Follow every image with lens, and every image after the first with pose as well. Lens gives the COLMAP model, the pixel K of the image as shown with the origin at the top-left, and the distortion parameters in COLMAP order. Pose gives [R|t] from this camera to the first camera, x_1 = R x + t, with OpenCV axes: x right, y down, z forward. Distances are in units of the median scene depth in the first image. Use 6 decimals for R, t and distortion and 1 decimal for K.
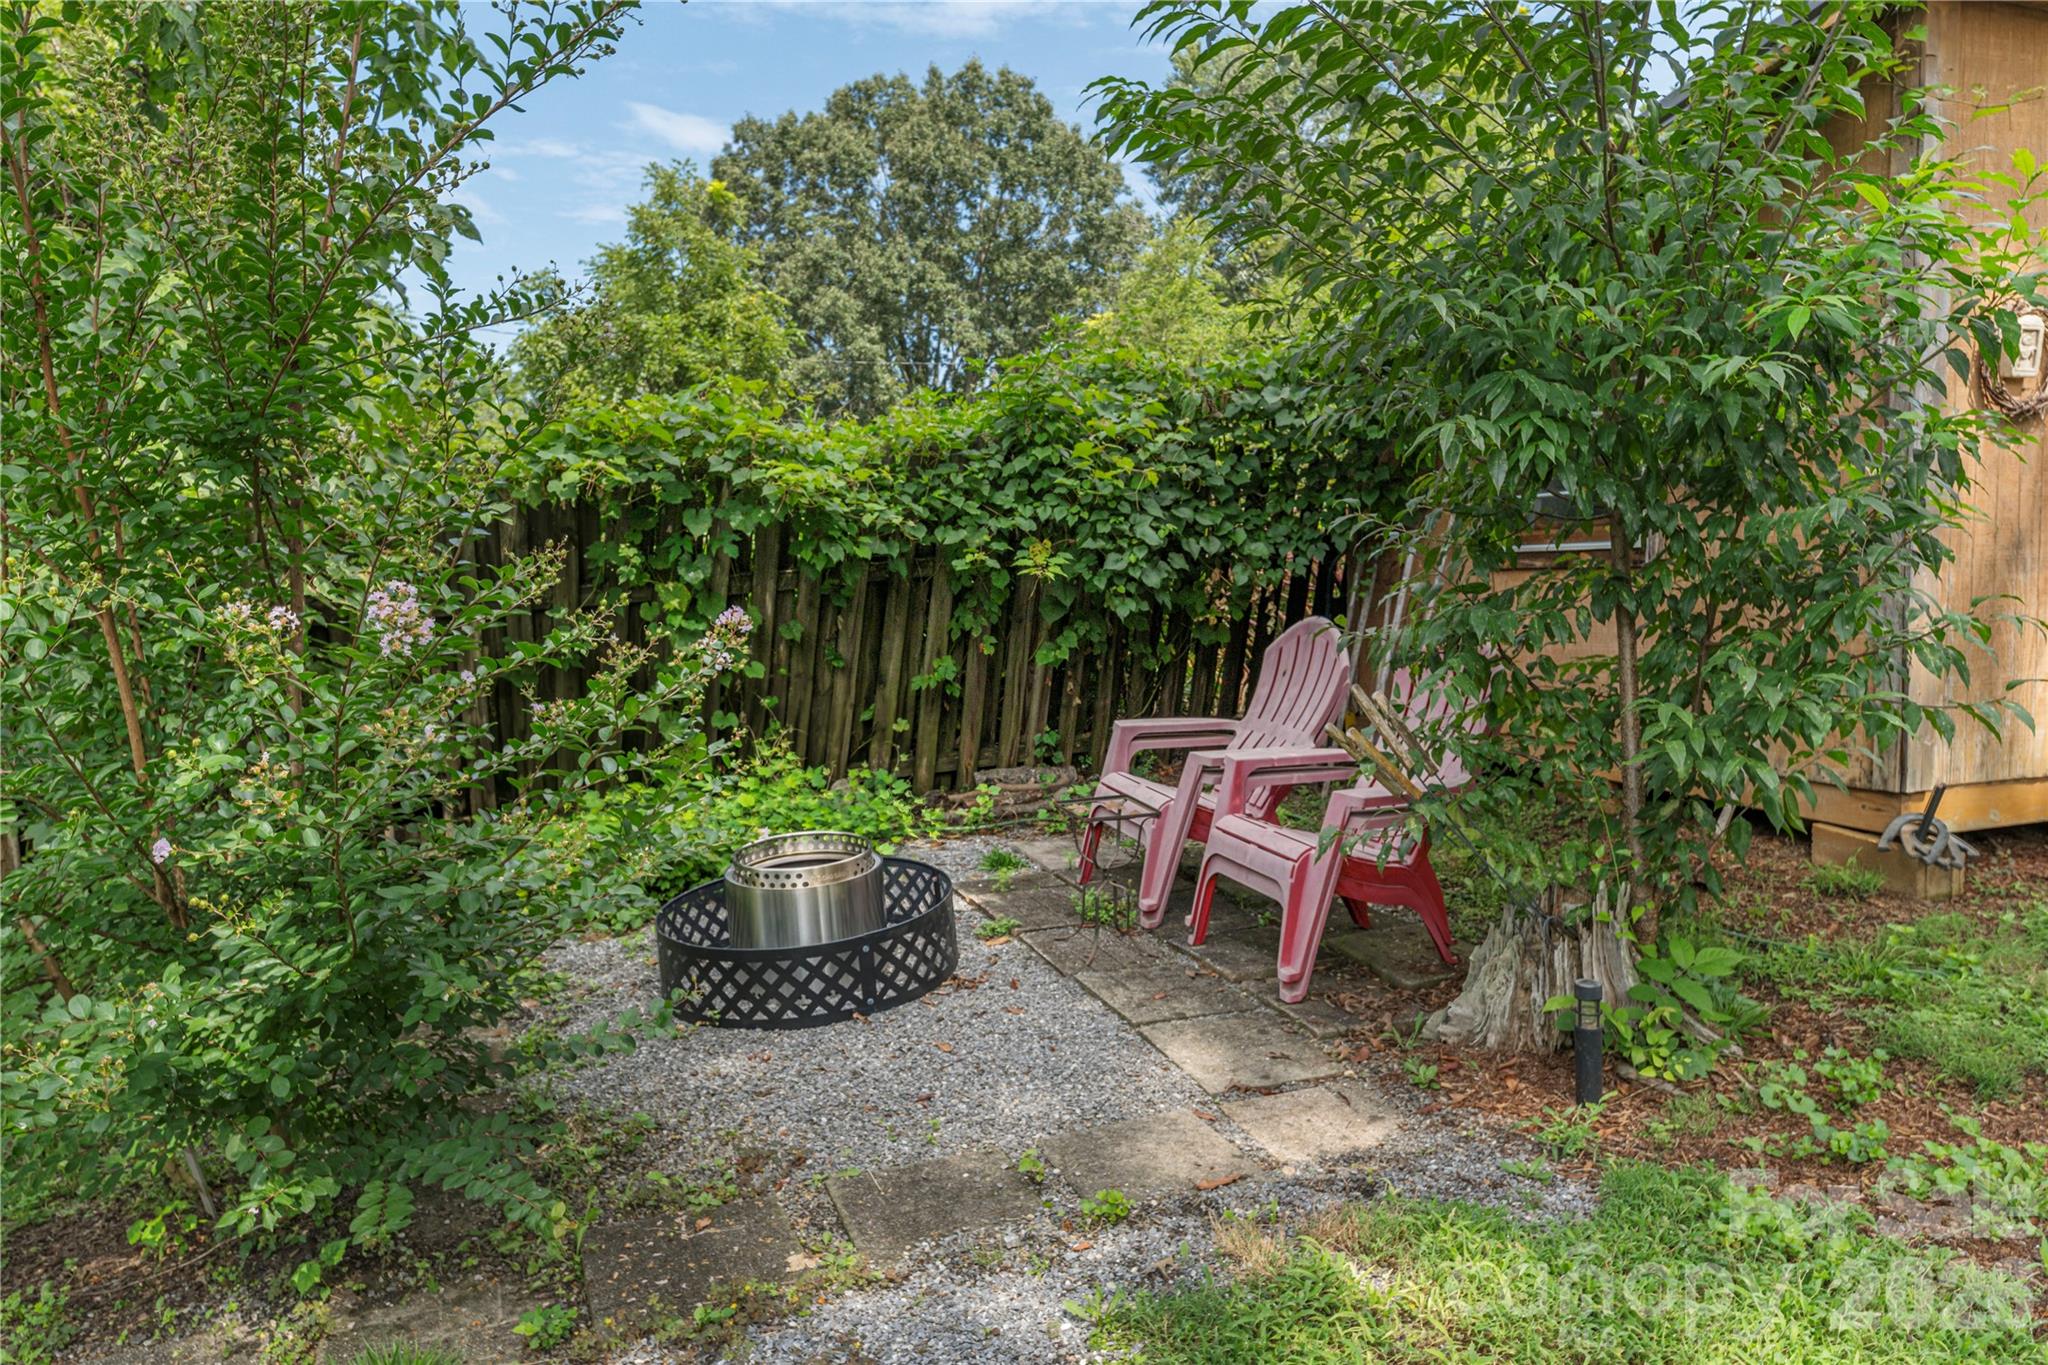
lens RADIAL K [[1344.6, 0, 1027.5], [0, 1344.6, 715.9], [0, 0, 1]] dist [0.000700, 0.001771]
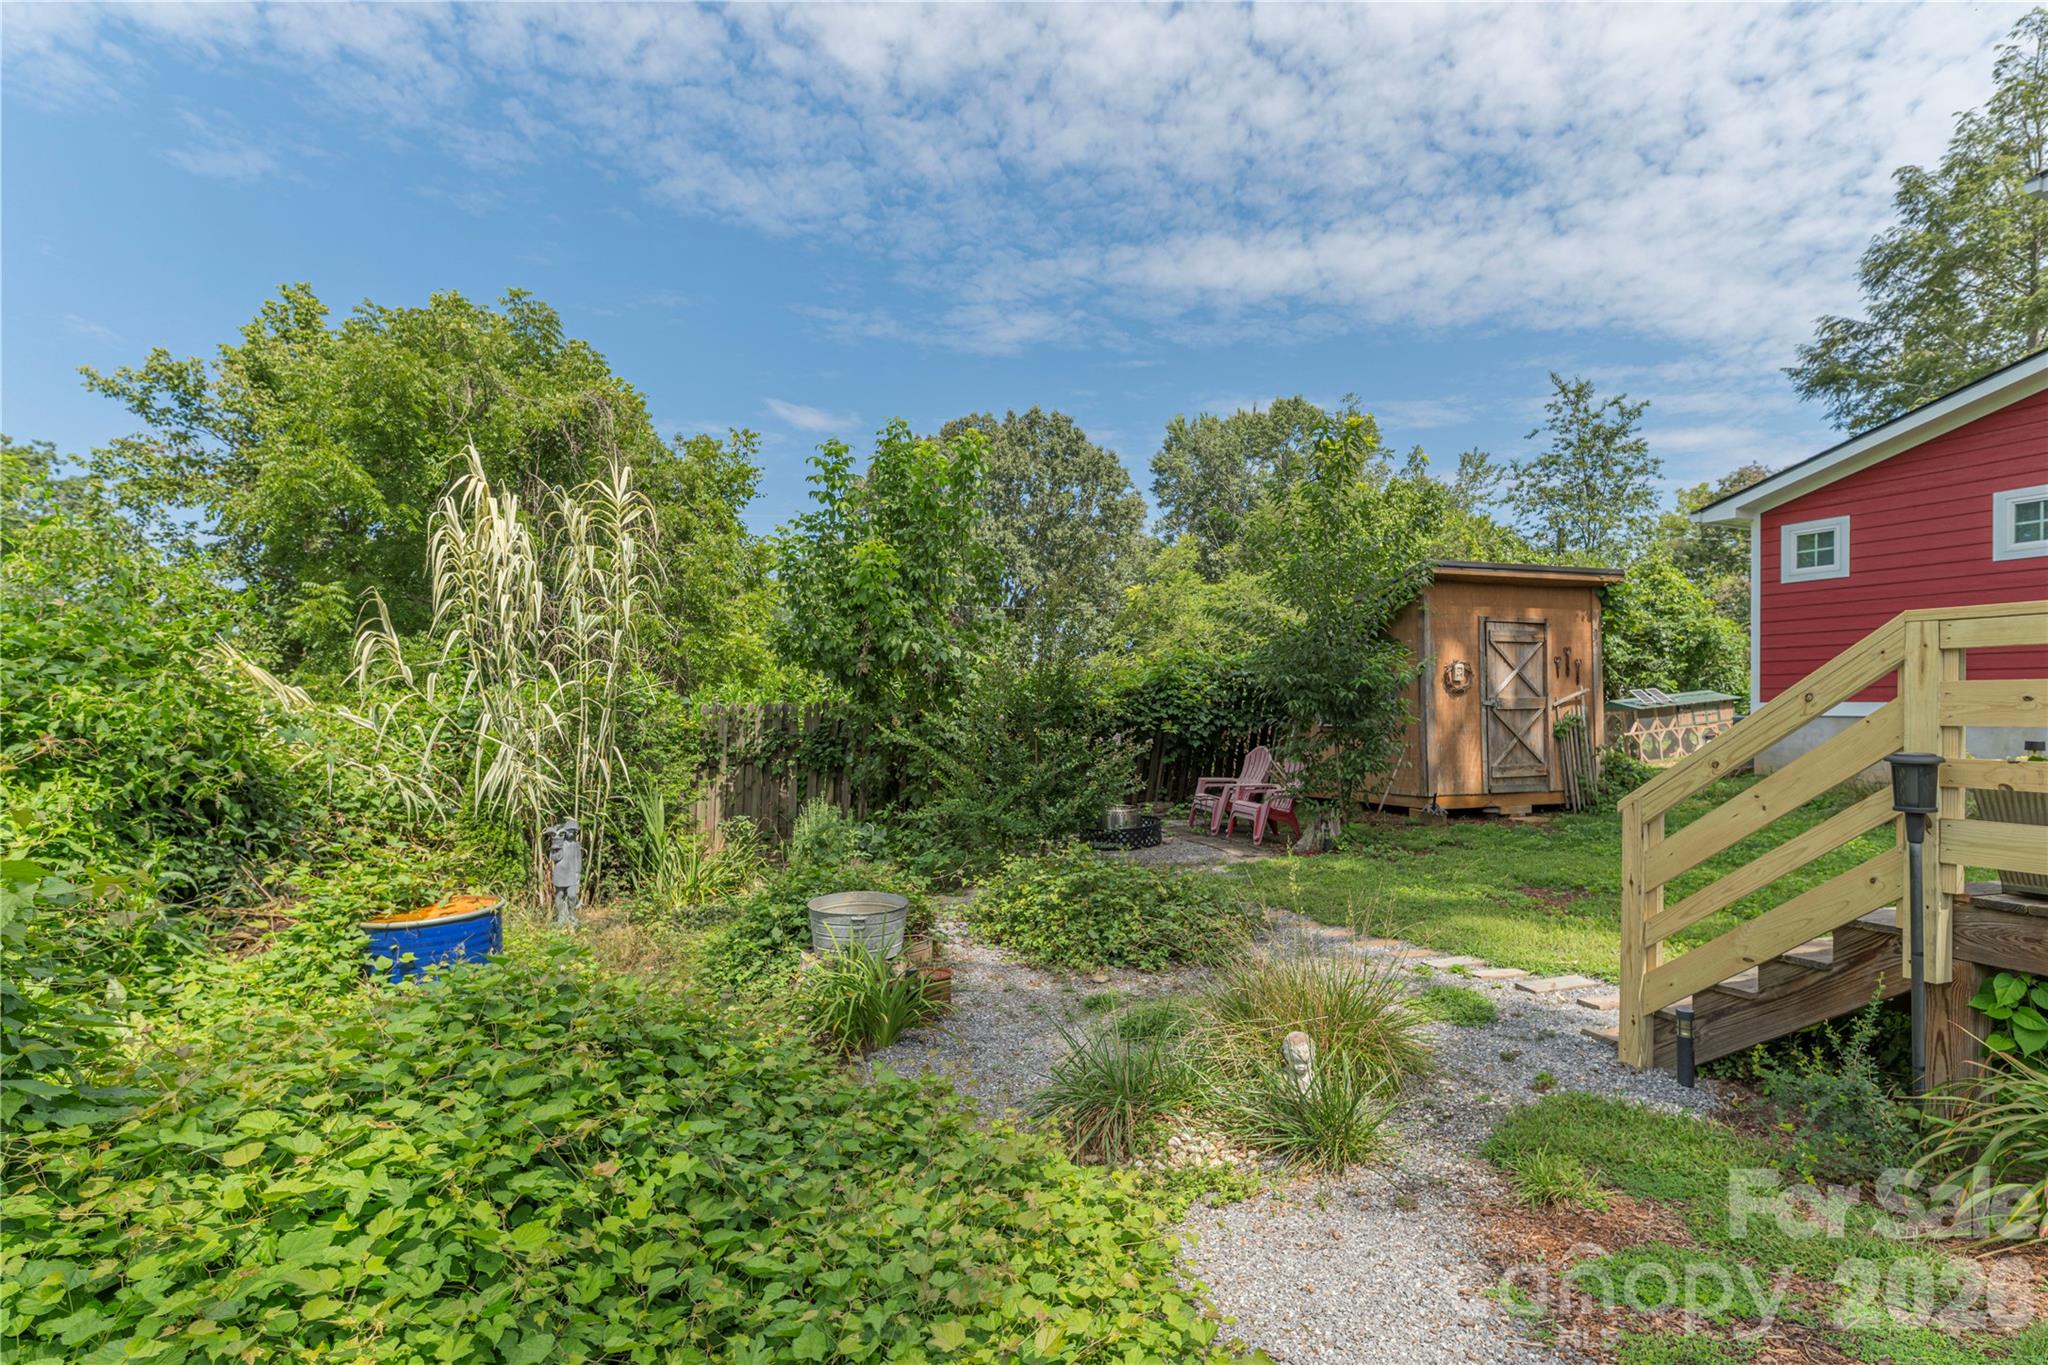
lens RADIAL K [[982.4, 0, 1034.9], [0, 982.4, 687.8], [0, 0, 1]] dist [-0.000300, 0.000014]
pose [[0.999823, 0.013021, -0.013585, -0.253389], [-0.014882, 0.988972, -0.147351, 0.121397], [0.011517, 0.147527, 0.988991, -1.153102]]
